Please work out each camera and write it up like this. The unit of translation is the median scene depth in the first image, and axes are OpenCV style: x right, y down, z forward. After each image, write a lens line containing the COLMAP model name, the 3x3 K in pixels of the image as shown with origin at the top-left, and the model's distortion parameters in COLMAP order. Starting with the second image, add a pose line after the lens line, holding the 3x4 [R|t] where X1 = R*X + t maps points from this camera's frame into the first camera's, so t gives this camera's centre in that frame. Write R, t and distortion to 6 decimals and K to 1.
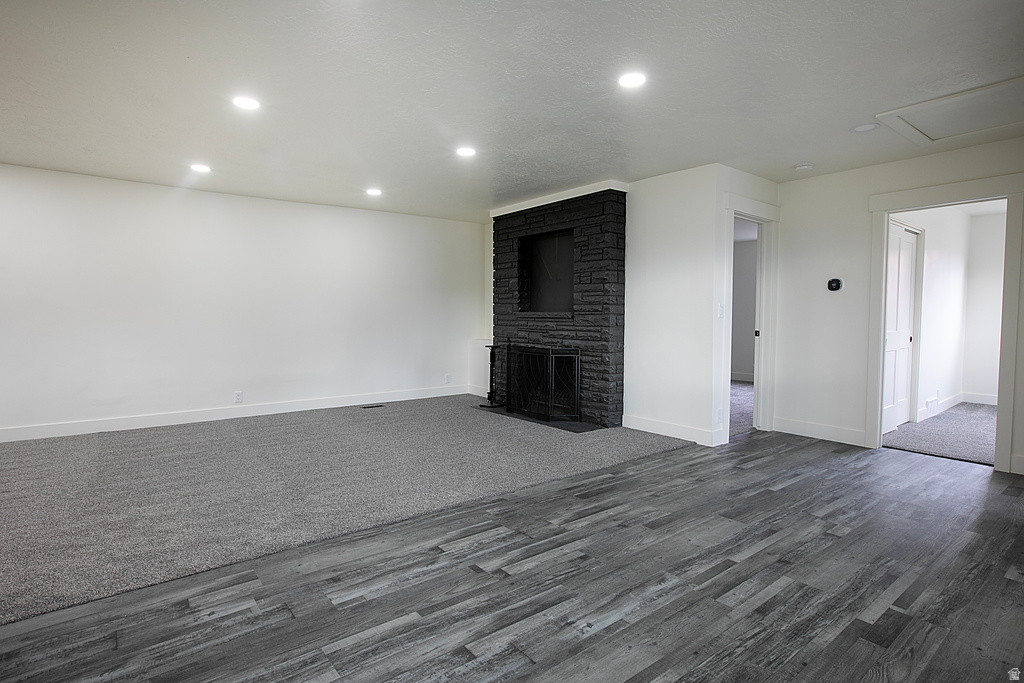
lens RADIAL K [[517.1, 0, 512.0], [0, 517.1, 341.5], [0, 0, 1]] dist [-0.004730, 0.000095]
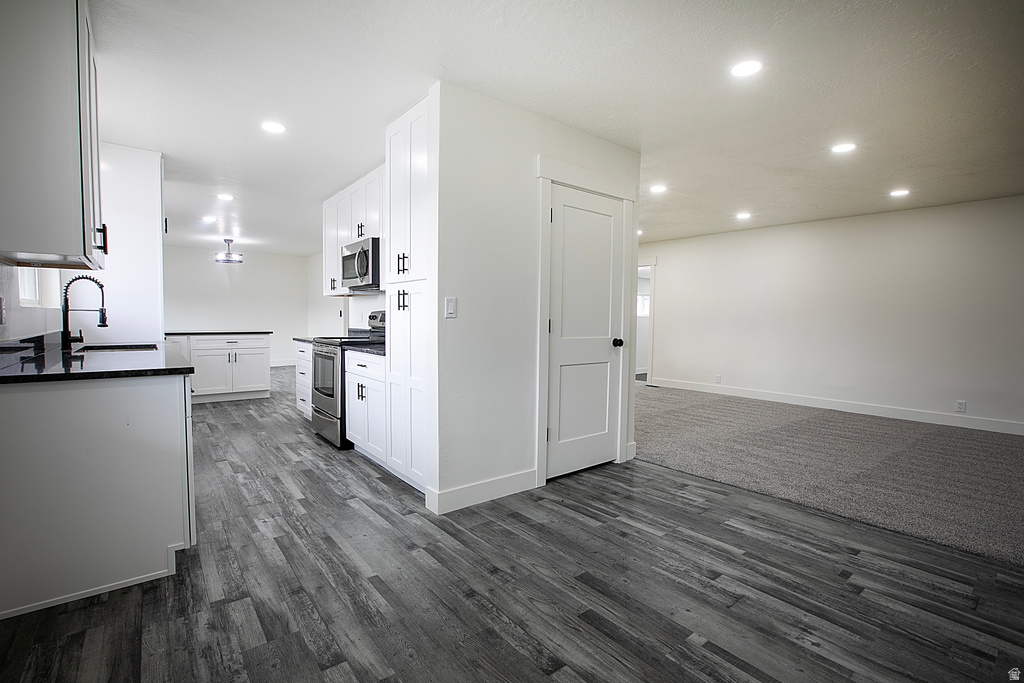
lens RADIAL K [[467.1, 0, 506.2], [0, 467.1, 341.7], [0, 0, 1]] dist [-0.045385, 0.017041]
pose [[-0.005393, 0.040210, -0.999177, 0.825059], [-0.056992, 0.997555, 0.040453, 0.003123], [0.998360, 0.057163, -0.003088, 0.358532]]
